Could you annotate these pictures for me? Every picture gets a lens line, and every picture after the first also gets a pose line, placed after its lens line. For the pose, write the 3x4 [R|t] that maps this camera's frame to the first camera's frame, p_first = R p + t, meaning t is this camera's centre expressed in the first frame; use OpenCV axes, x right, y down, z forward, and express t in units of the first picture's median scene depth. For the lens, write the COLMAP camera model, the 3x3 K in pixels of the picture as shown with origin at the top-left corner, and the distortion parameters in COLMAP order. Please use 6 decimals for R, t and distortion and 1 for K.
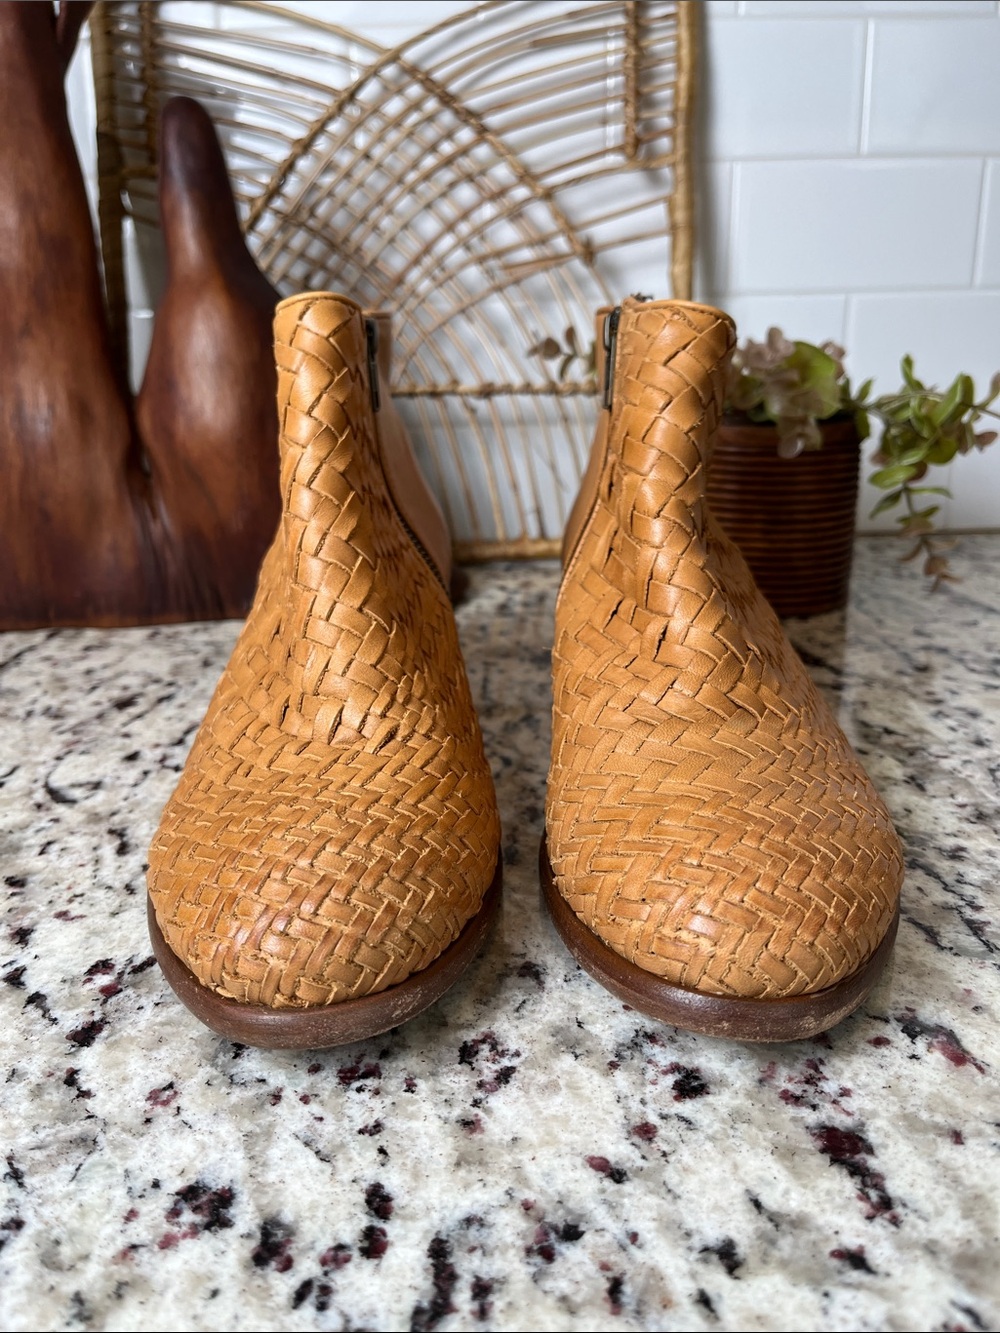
lens RADIAL K [[1055.9, 0, 504.3], [0, 1055.9, 673.5], [0, 0, 1]] dist [0.053304, -0.094064]
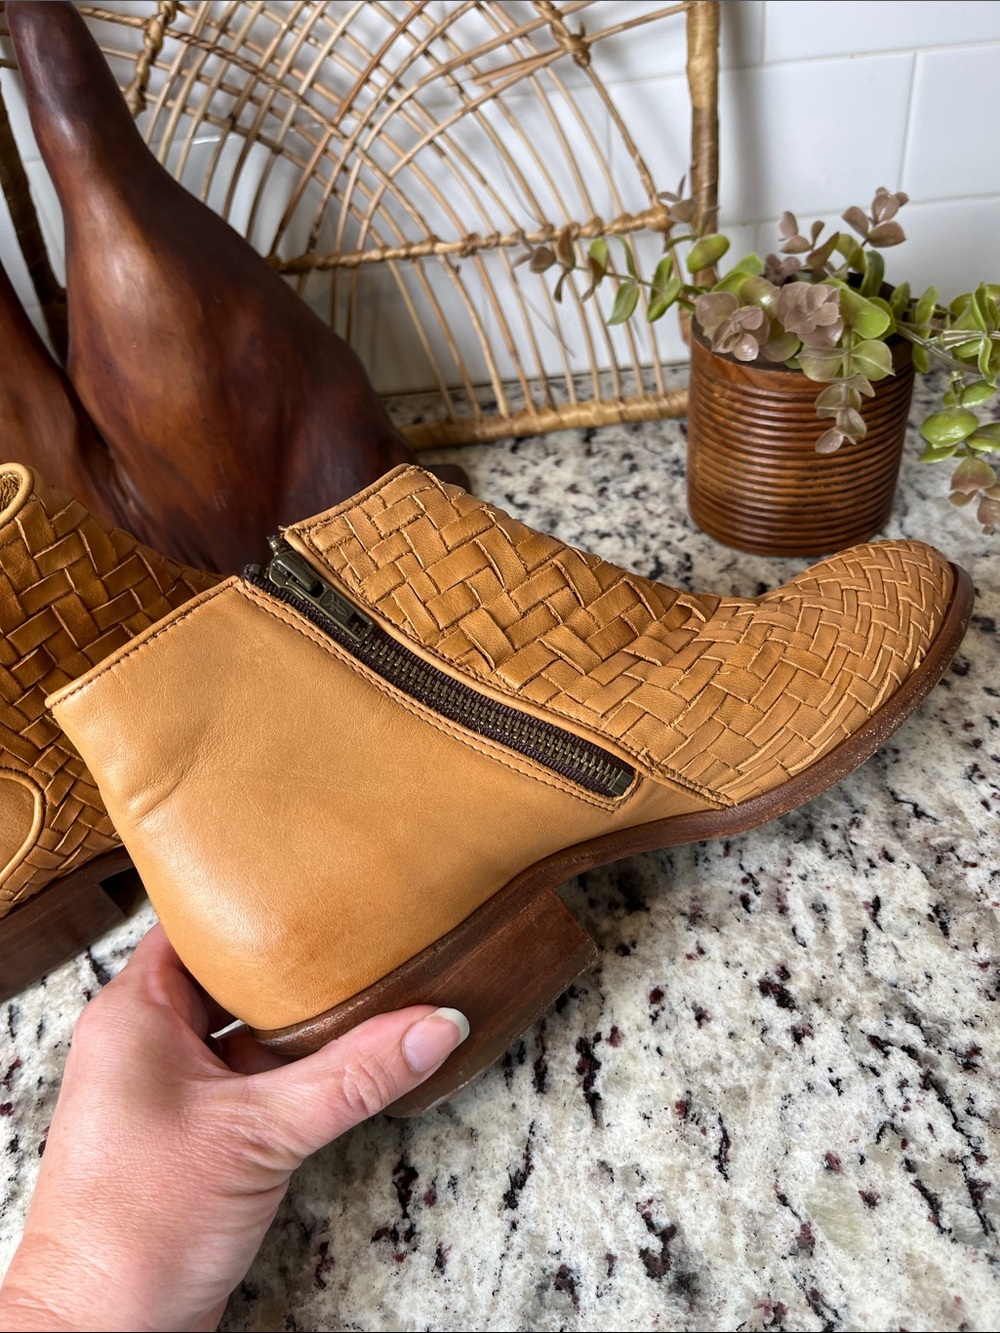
lens RADIAL K [[1055.9, 0, 508.8], [0, 1055.9, 668.3], [0, 0, 1]] dist [0.053304, -0.094064]
pose [[0.995686, -0.078919, -0.048803, 0.040544], [0.092030, 0.907062, 0.410815, -0.440585], [0.011846, -0.413534, 0.910411, 0.144614]]
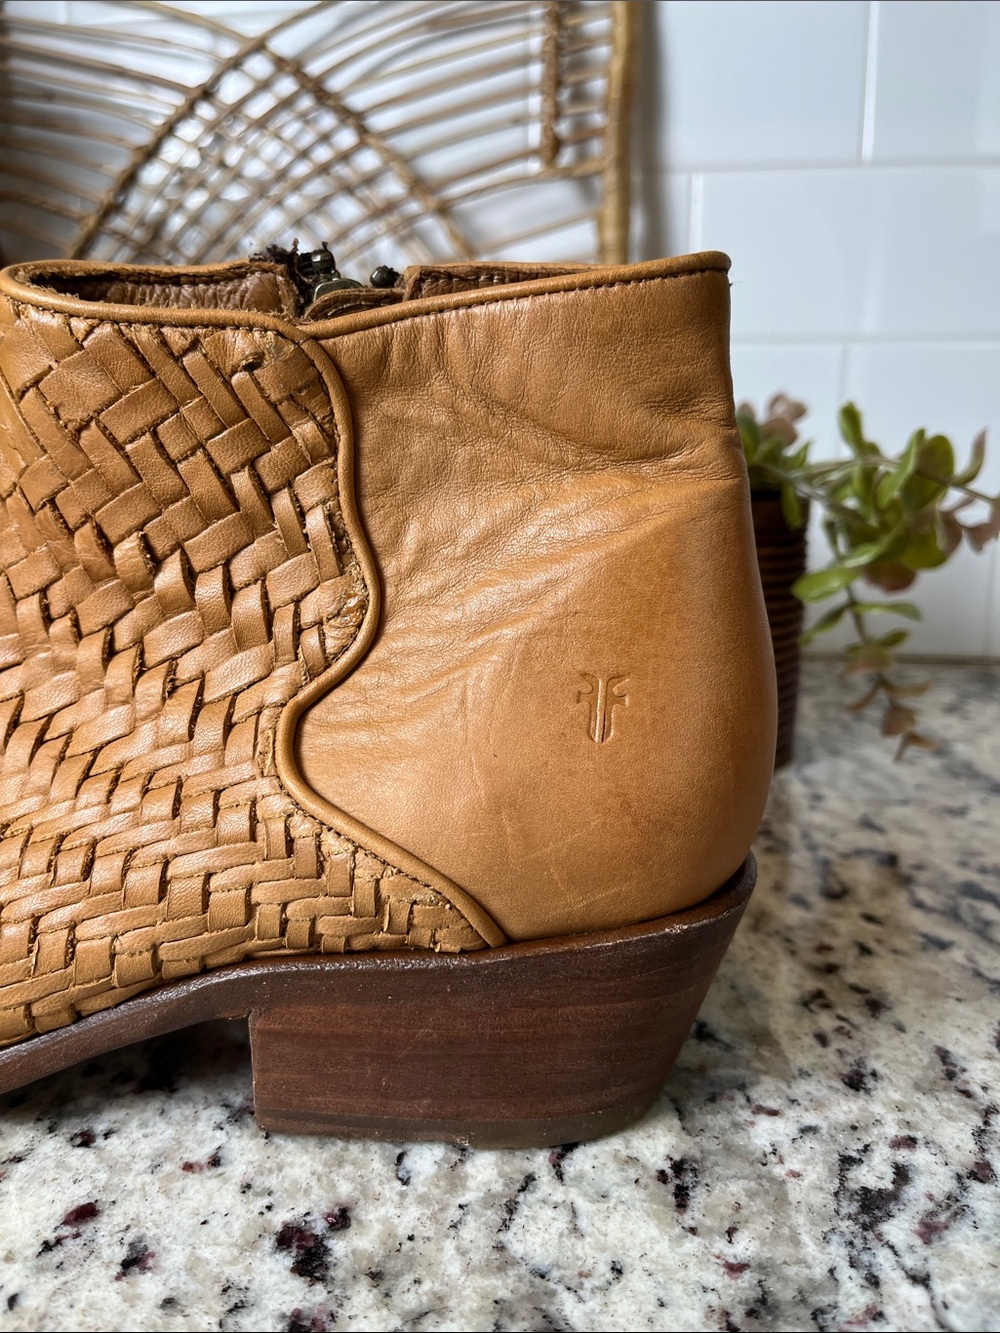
lens RADIAL K [[1055.9, 0, 504.5], [0, 1055.9, 667.6], [0, 0, 1]] dist [0.053304, -0.094064]
pose [[0.991126, 0.049245, -0.123466, 0.280236], [-0.059950, 0.994615, -0.084545, -0.073122], [0.118637, 0.091197, 0.988741, 0.368096]]
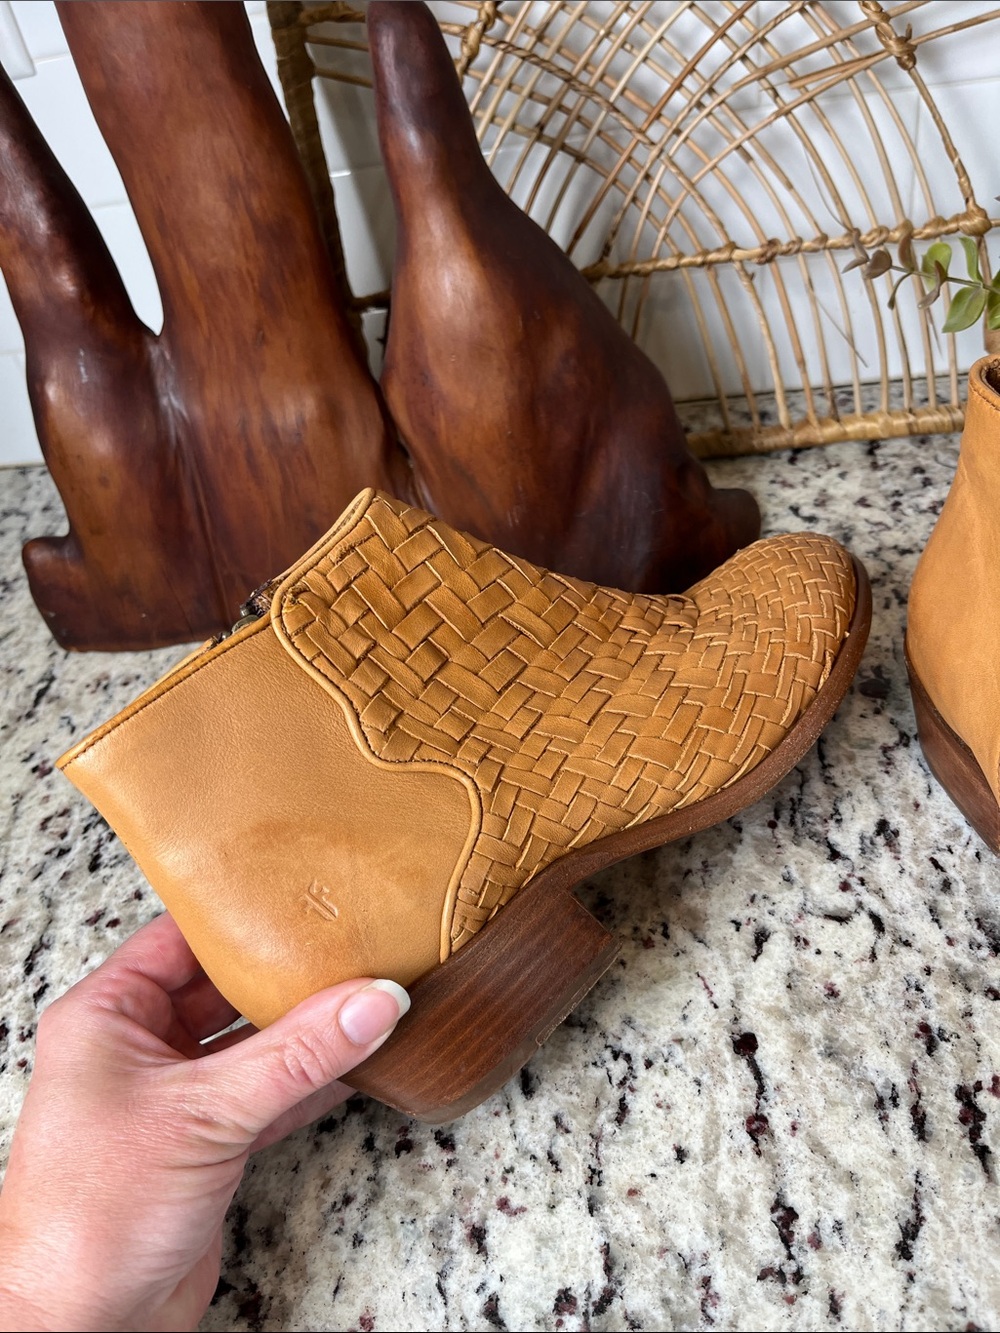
lens RADIAL K [[1055.9, 0, 502.9], [0, 1055.9, 667.6], [0, 0, 1]] dist [0.053304, -0.094064]
pose [[0.985139, -0.040253, -0.166974, -0.136432], [0.103441, 0.915119, 0.389689, -0.452751], [0.137115, -0.401170, 0.905683, 0.148688]]
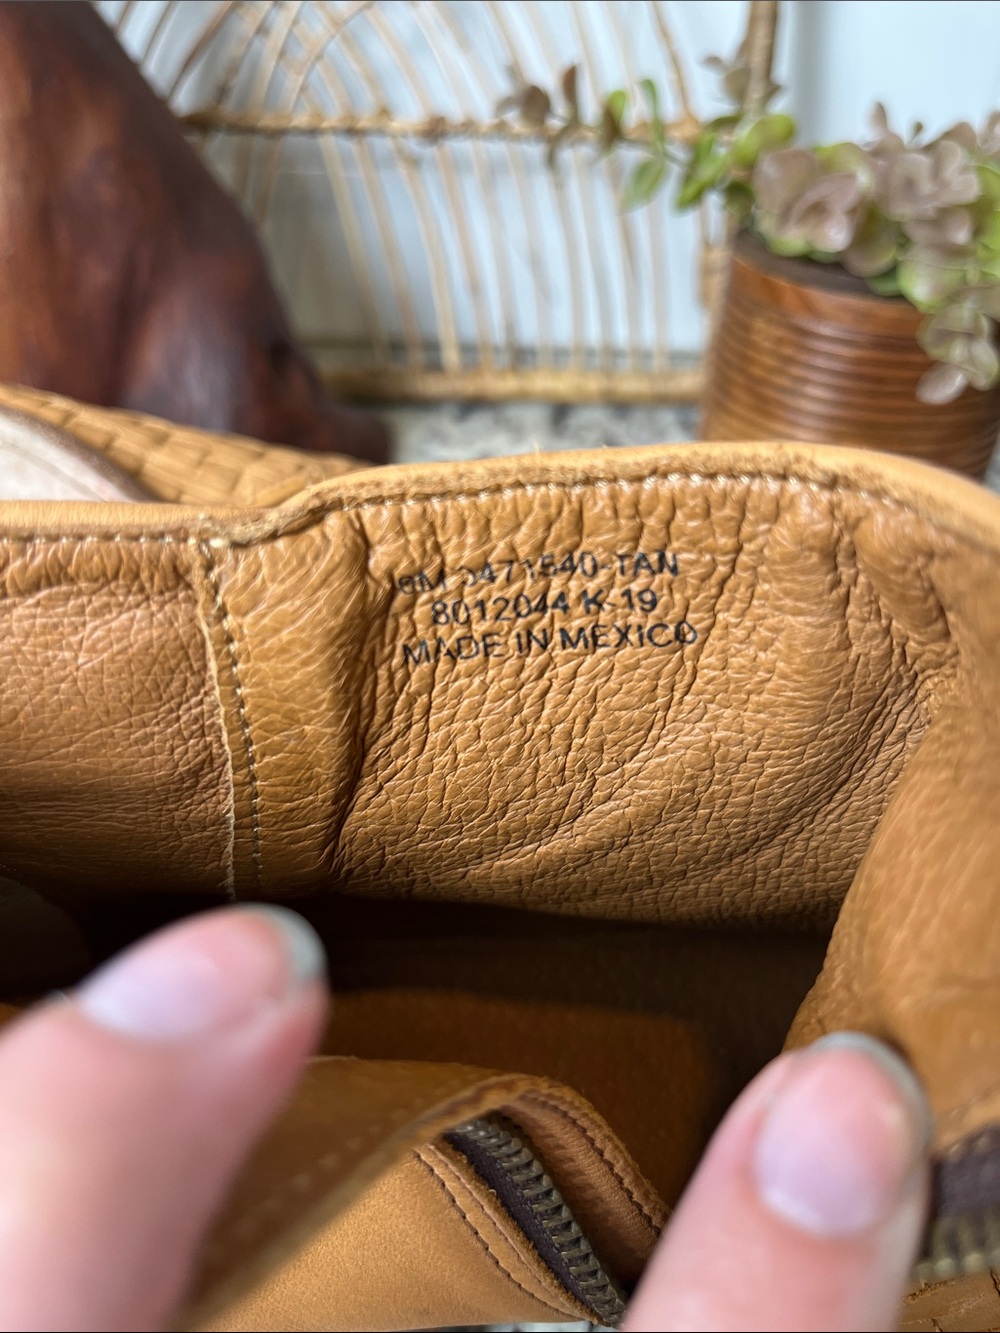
lens RADIAL K [[1055.9, 0, 512.8], [0, 1055.9, 664.9], [0, 0, 1]] dist [0.053304, -0.094064]
pose [[0.998678, 0.038908, 0.033601, 0.028877], [-0.047864, 0.942218, 0.331565, -0.258637], [-0.018759, -0.332734, 0.942834, 0.435109]]
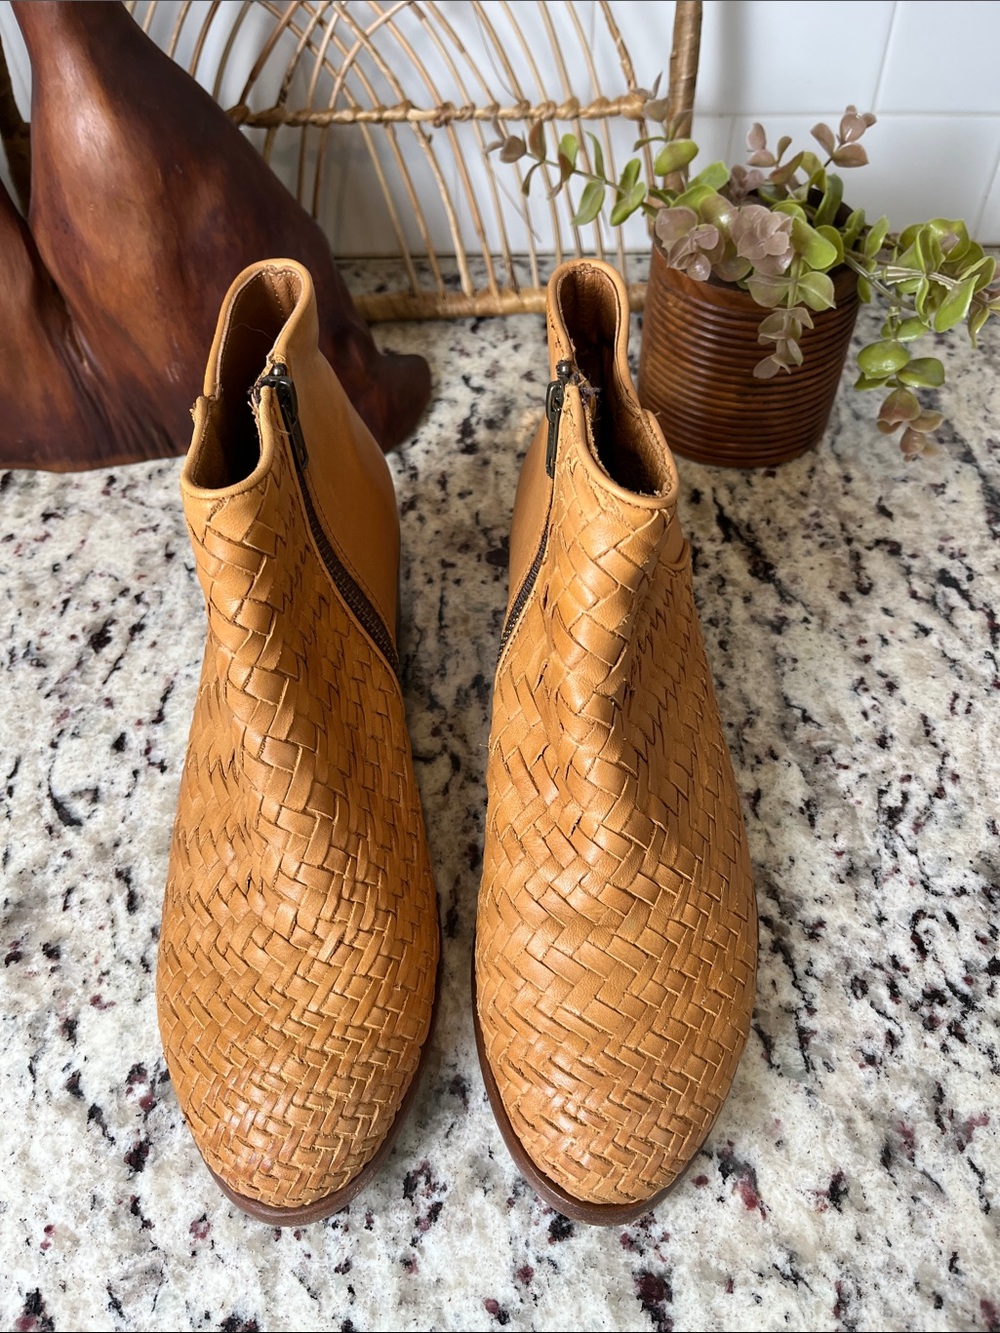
lens RADIAL K [[1055.9, 0, 511.2], [0, 1055.9, 683.8], [0, 0, 1]] dist [0.053304, -0.094064]
pose [[0.999994, -0.000809, -0.003390, 0.054898], [0.002539, 0.835558, 0.549397, -0.507006], [0.002388, -0.549402, 0.835555, 0.093516]]
